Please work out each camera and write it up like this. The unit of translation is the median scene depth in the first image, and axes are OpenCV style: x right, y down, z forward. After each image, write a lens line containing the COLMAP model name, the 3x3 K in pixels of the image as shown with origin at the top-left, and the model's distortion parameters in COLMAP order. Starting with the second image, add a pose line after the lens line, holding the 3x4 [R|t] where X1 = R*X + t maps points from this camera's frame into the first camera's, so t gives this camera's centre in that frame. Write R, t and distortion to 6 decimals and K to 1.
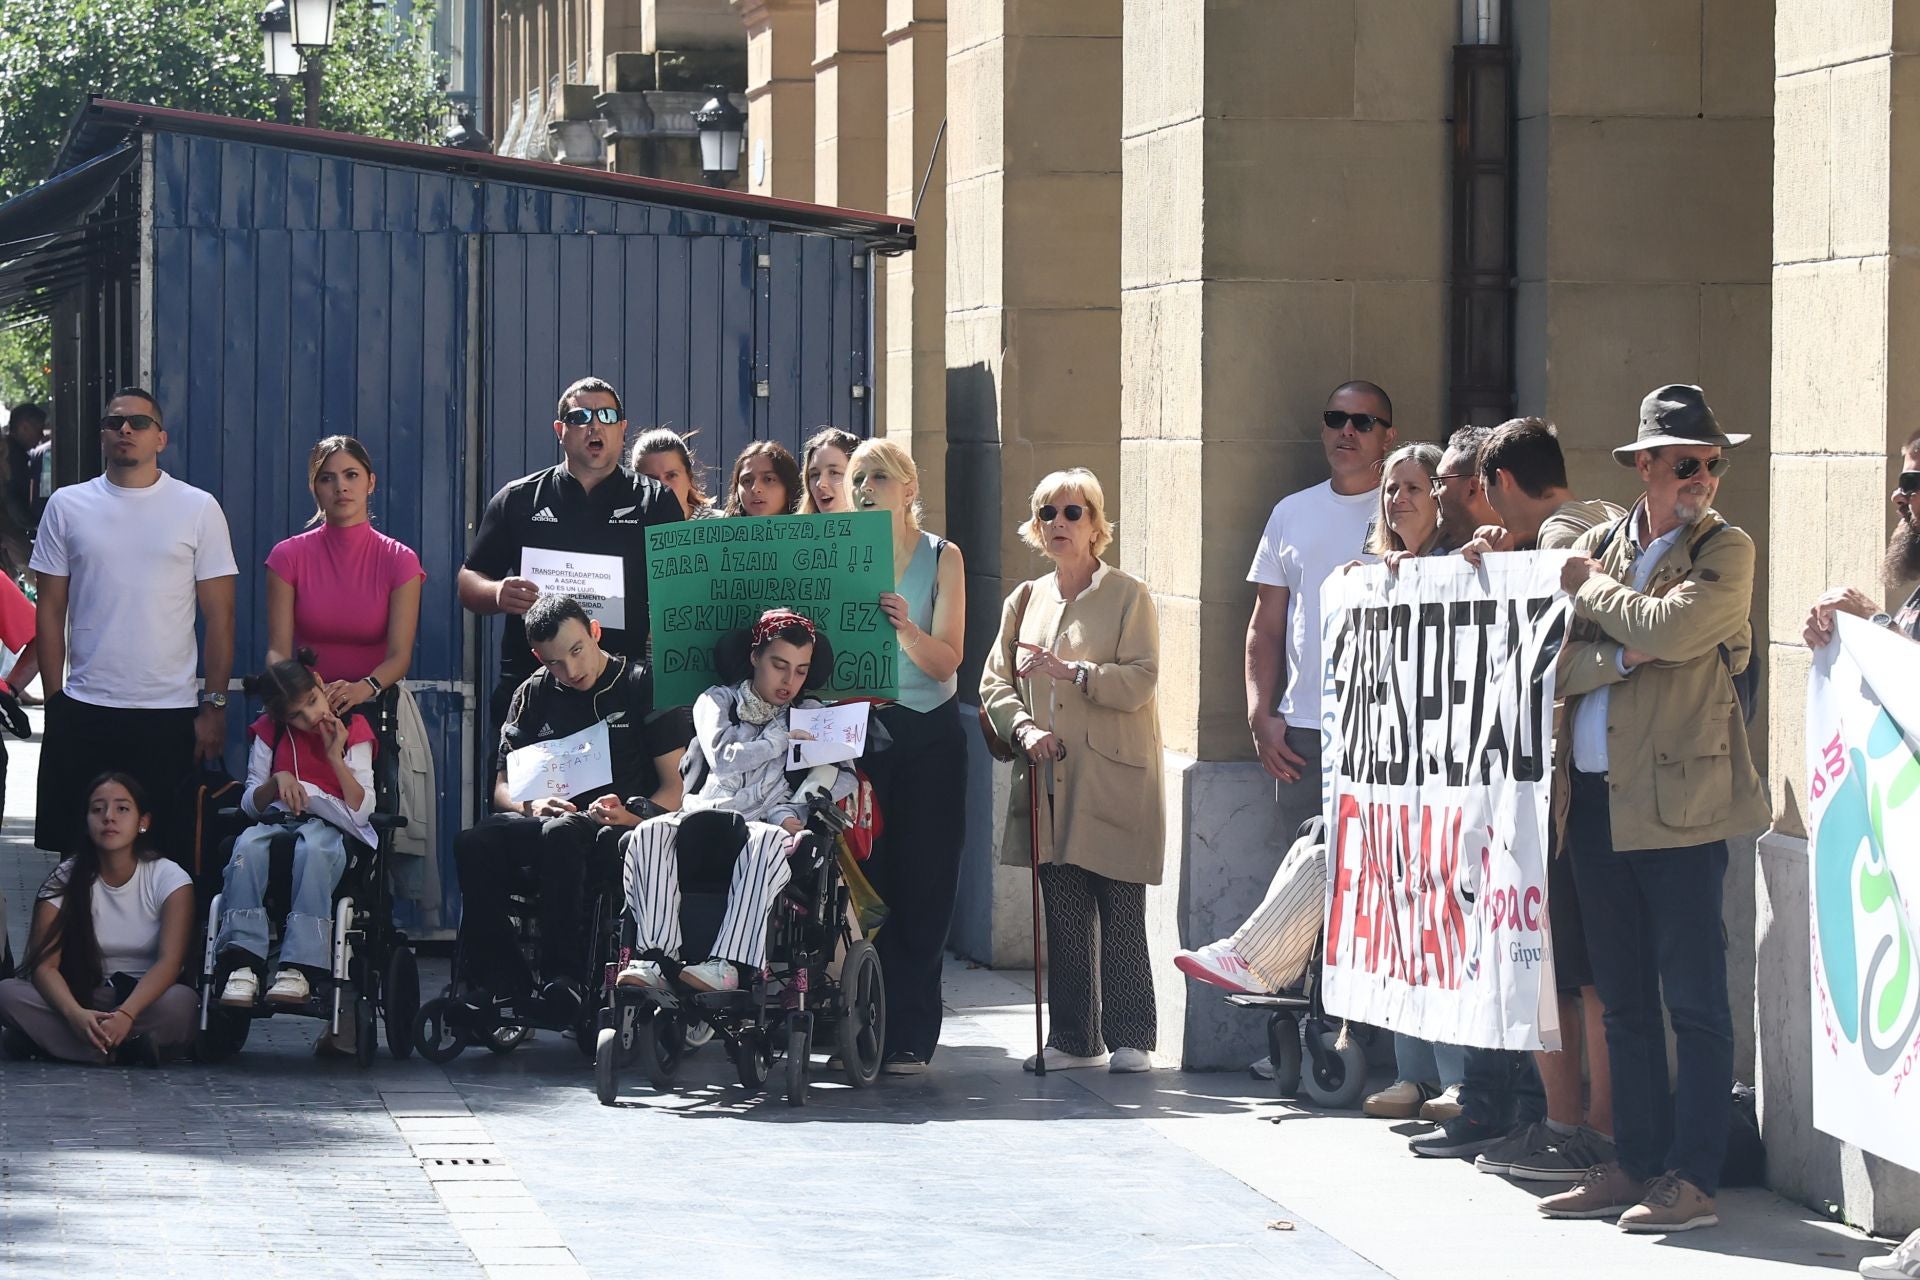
lens RADIAL K [[10453.4, 0, 960.0], [0, 10453.4, 640.0], [0, 0, 1]] dist [0.328550, 26.078746]
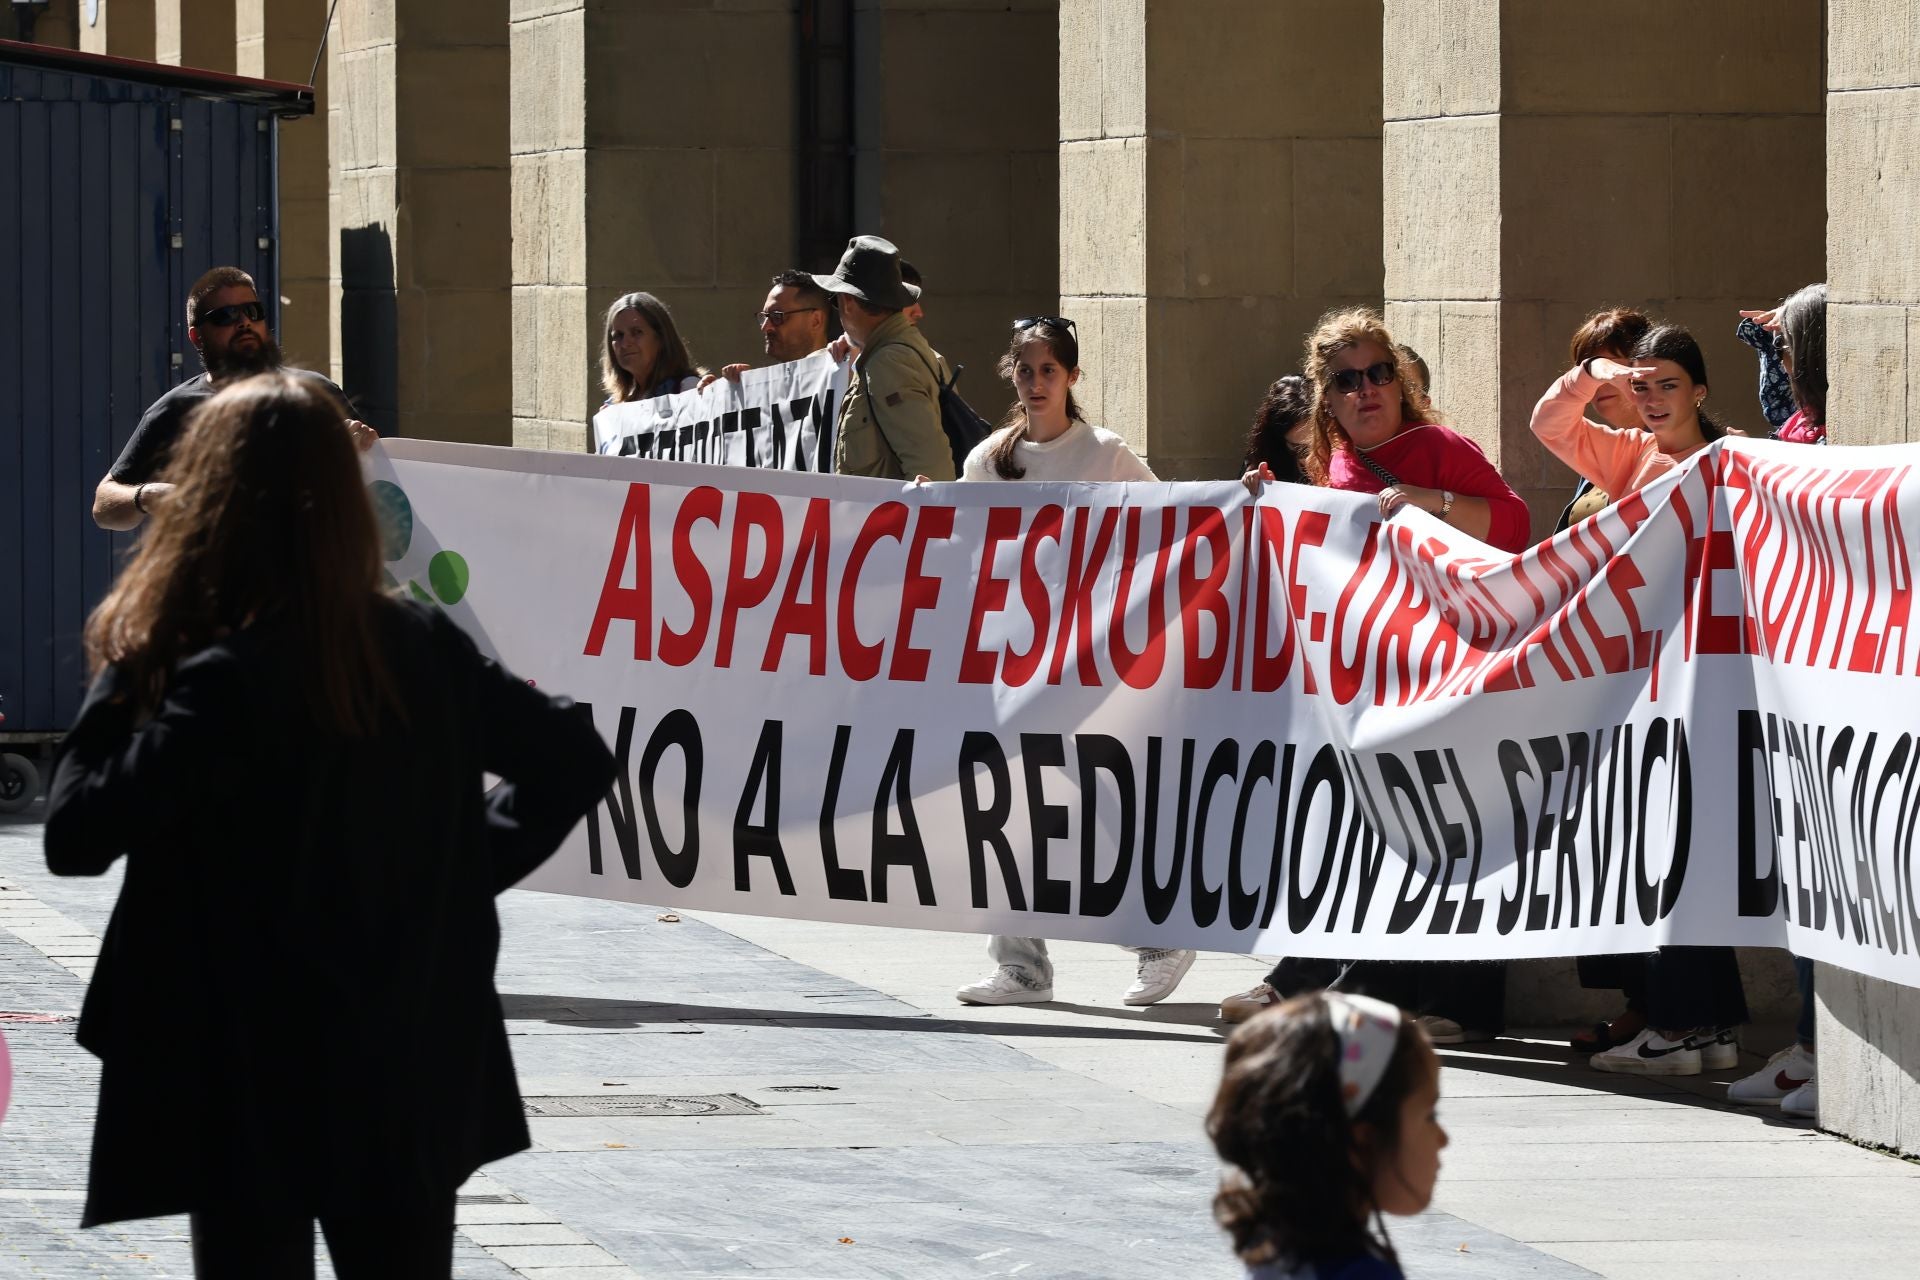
lens RADIAL K [[10453.4, 0, 960.0], [0, 10453.4, 640.0], [0, 0, 1]] dist [0.328550, 26.078746]
pose [[0.998043, -0.009636, 0.061792, -0.007107], [0.008705, 0.999845, 0.015321, 0.002533], [-0.061930, -0.014753, 0.997971, -0.152436]]
